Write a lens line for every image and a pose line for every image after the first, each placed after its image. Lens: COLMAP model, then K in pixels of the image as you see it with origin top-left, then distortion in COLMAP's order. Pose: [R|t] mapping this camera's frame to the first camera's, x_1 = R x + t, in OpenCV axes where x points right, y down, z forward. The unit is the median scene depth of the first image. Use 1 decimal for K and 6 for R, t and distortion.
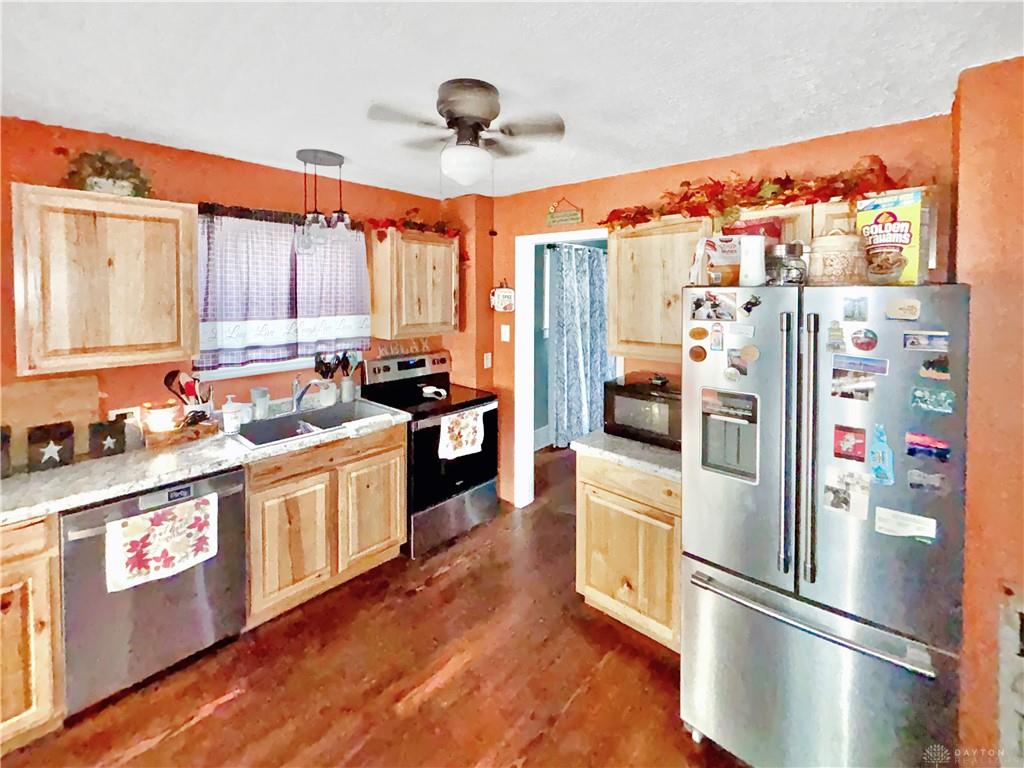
lens RADIAL K [[431.6, 0, 514.6], [0, 431.6, 398.2], [0, 0, 1]] dist [0.000277, -0.000294]
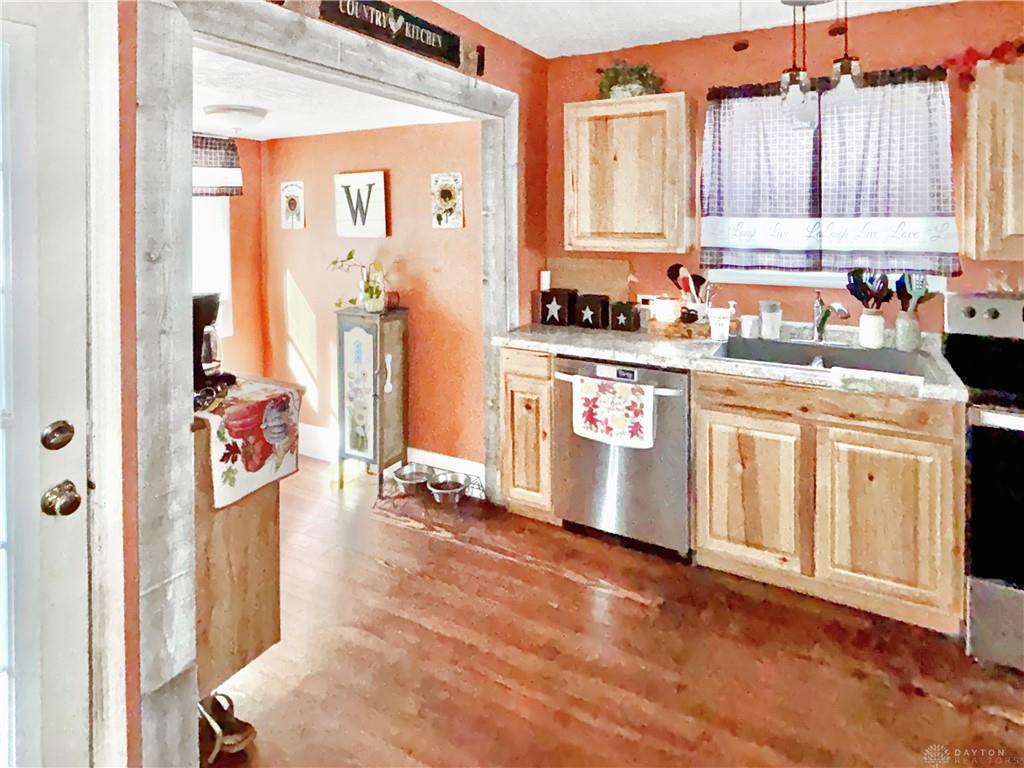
lens RADIAL K [[596.9, 0, 512.0], [0, 596.9, 384.0], [0, 0, 1]] dist [0.001147, -0.000625]
pose [[0.262230, 0.287082, -0.921314, 0.442641], [-0.218895, 0.947533, 0.232949, -0.035097], [0.939851, 0.140585, 0.311313, 0.216931]]
